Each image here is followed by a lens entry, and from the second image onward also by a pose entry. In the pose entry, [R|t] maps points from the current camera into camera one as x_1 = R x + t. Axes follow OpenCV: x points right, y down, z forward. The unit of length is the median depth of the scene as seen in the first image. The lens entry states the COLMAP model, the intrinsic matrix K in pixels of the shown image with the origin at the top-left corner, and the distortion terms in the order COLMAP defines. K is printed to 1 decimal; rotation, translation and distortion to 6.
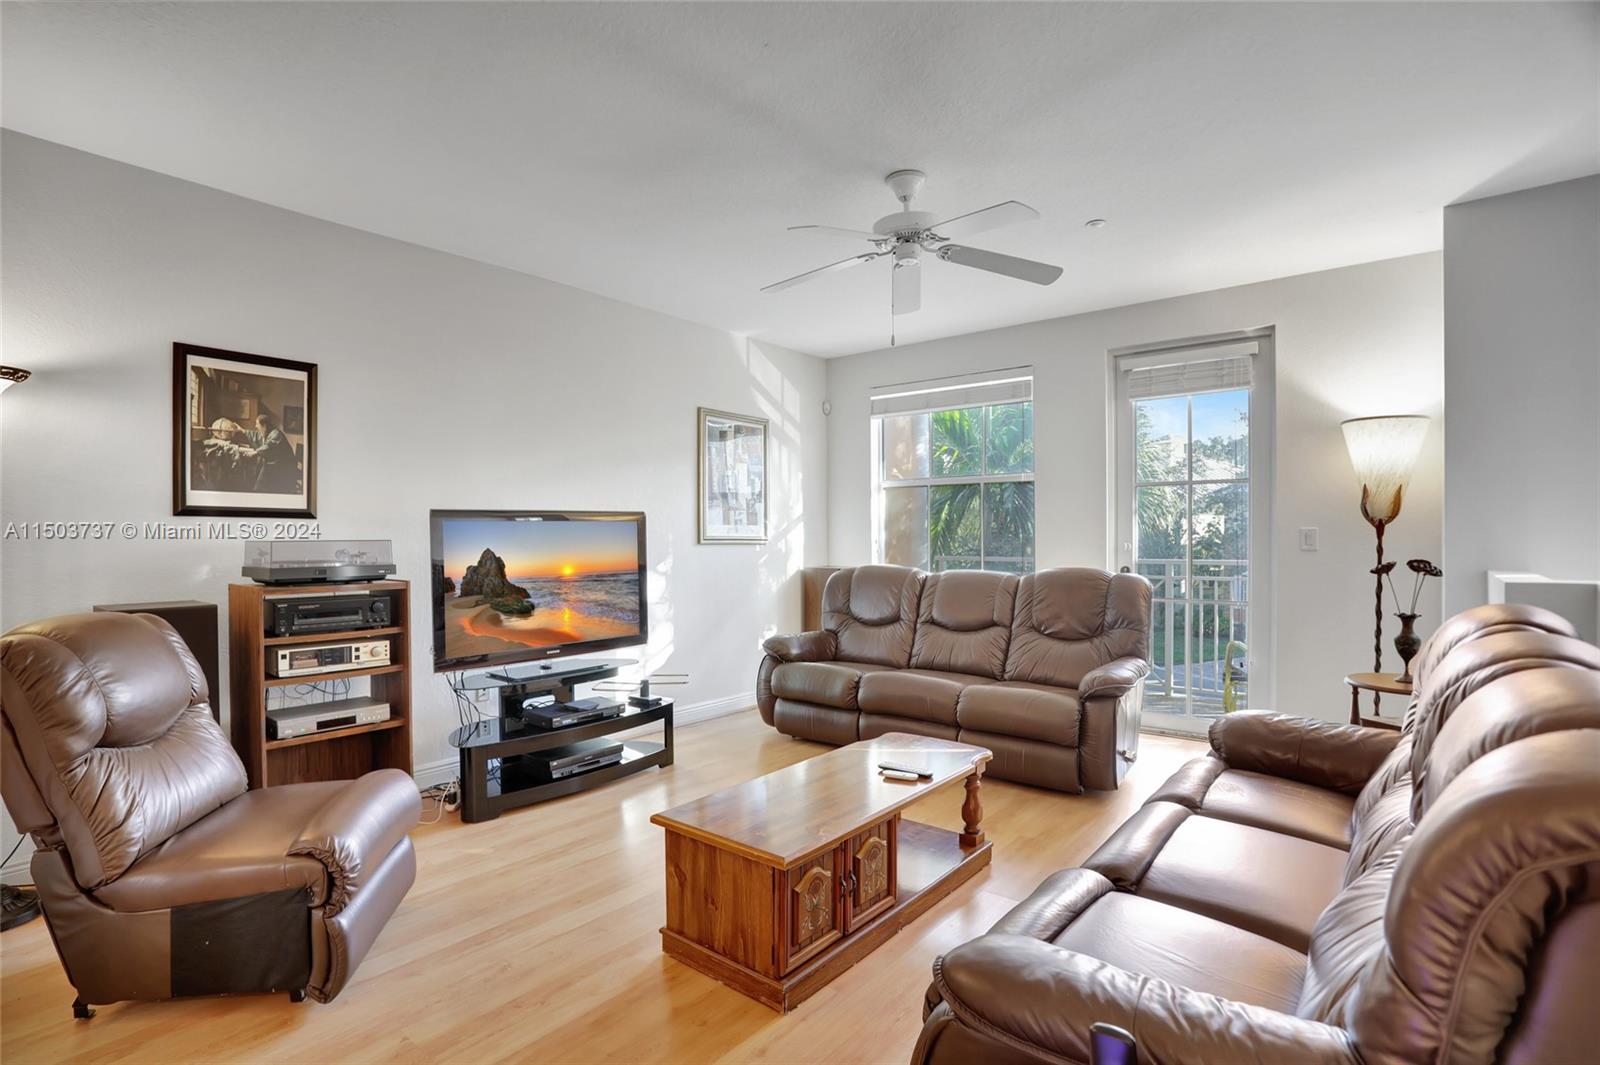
lens RADIAL K [[773.5, 0, 768.3], [0, 773.5, 552.3], [0, 0, 1]] dist [-0.060191, 0.026800]
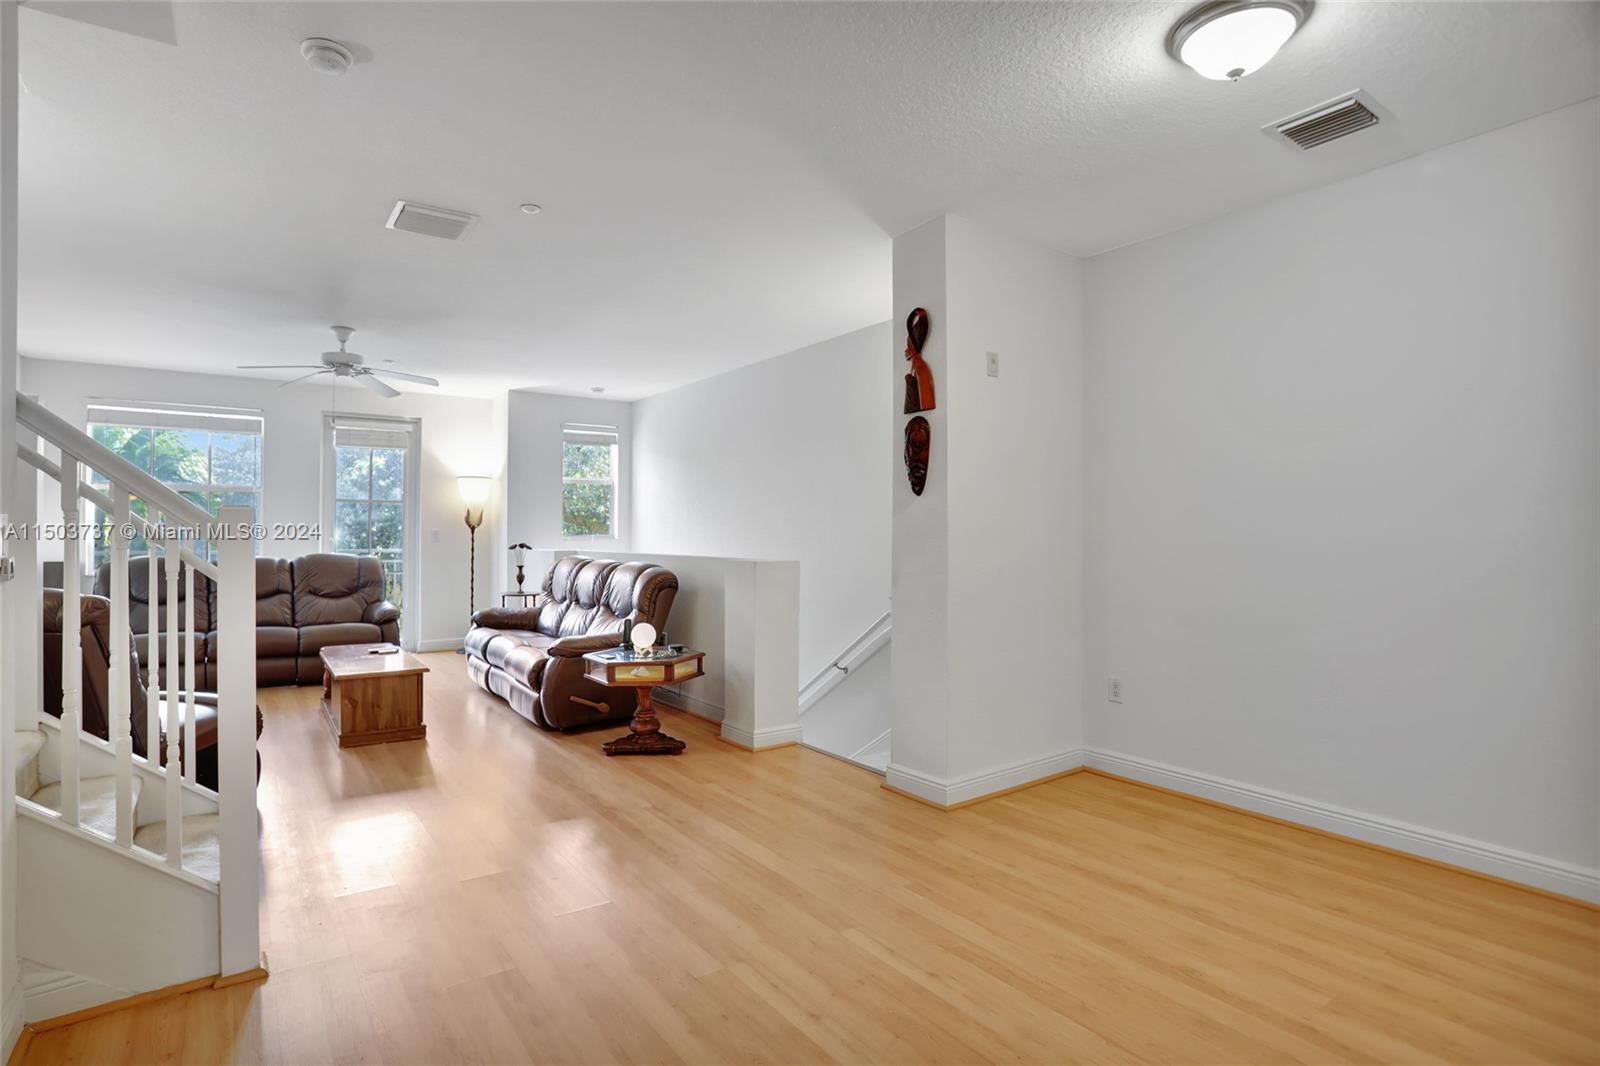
lens RADIAL K [[796.7, 0, 760.4], [0, 796.7, 525.9], [0, 0, 1]] dist [-0.089436, 0.057629]
pose [[0.267398, 0.016069, 0.963452, -1.020570], [0.015939, 0.999650, -0.021097, 0.014524], [-0.963454, 0.020997, 0.267048, -0.321538]]
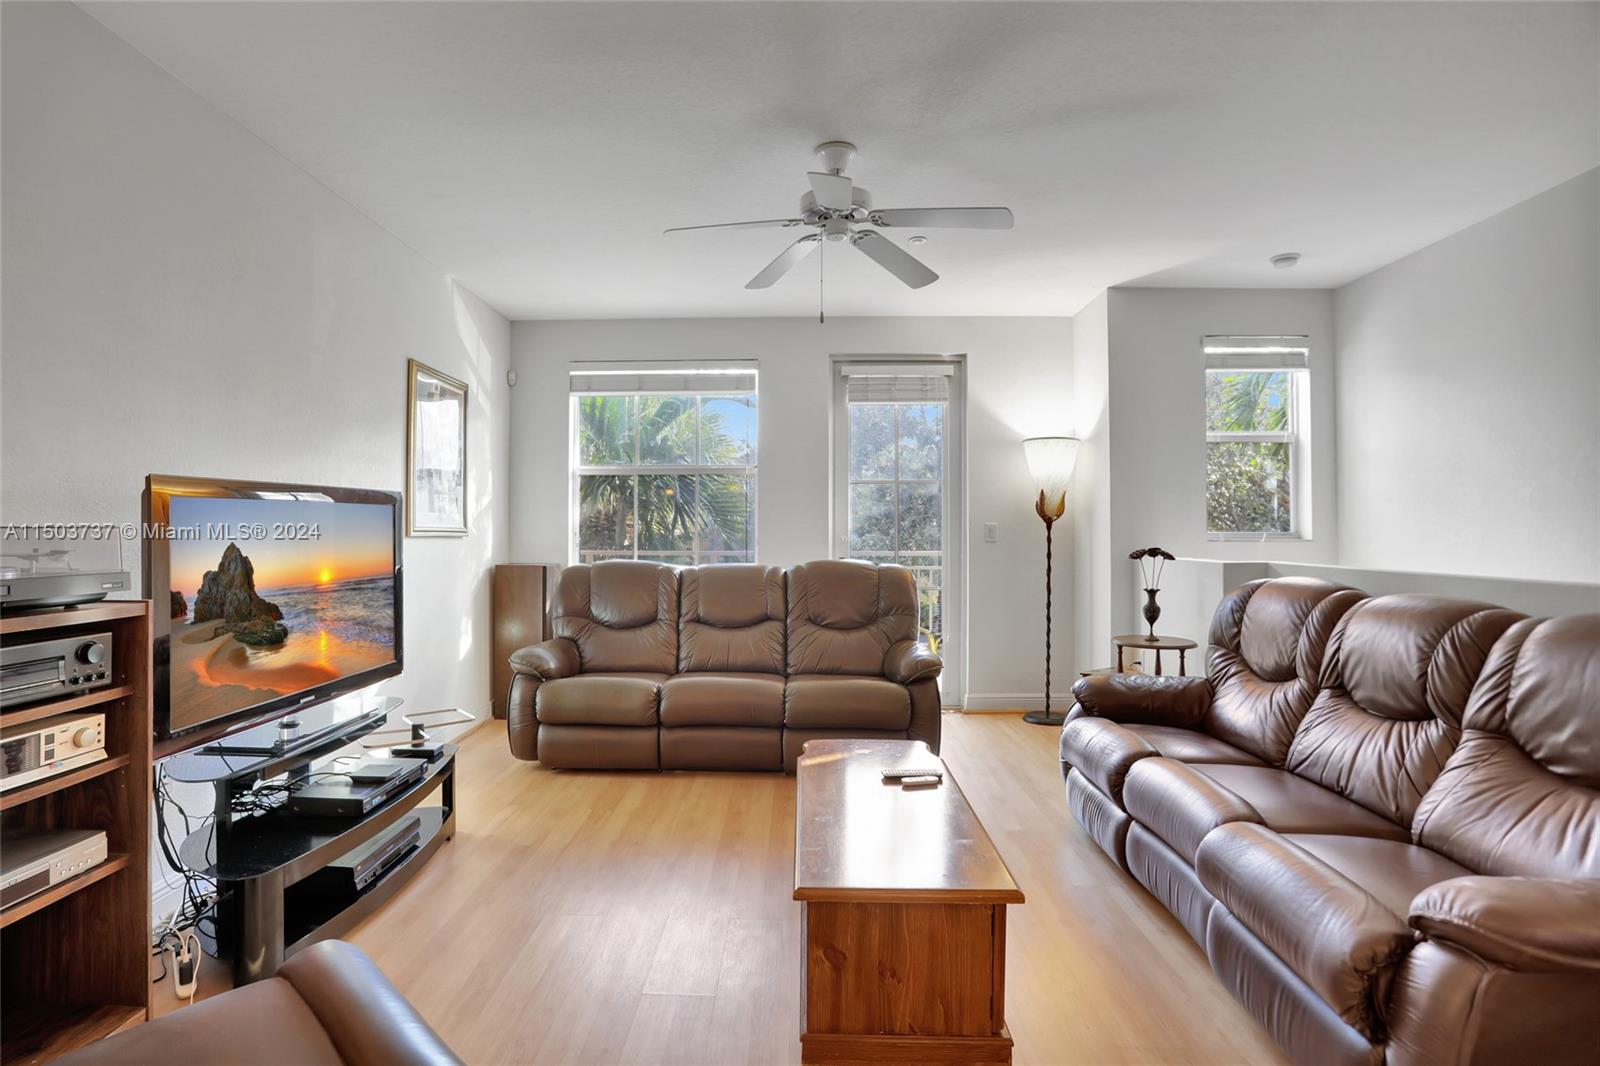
lens RADIAL K [[796.7, 0, 760.4], [0, 796.7, 525.9], [0, 0, 1]] dist [-0.089436, 0.057629]
pose [[0.792276, 0.008349, 0.610105, -0.382127], [0.007559, 0.999695, -0.023497, -0.000574], [-0.610116, 0.023228, 0.791972, 0.232338]]
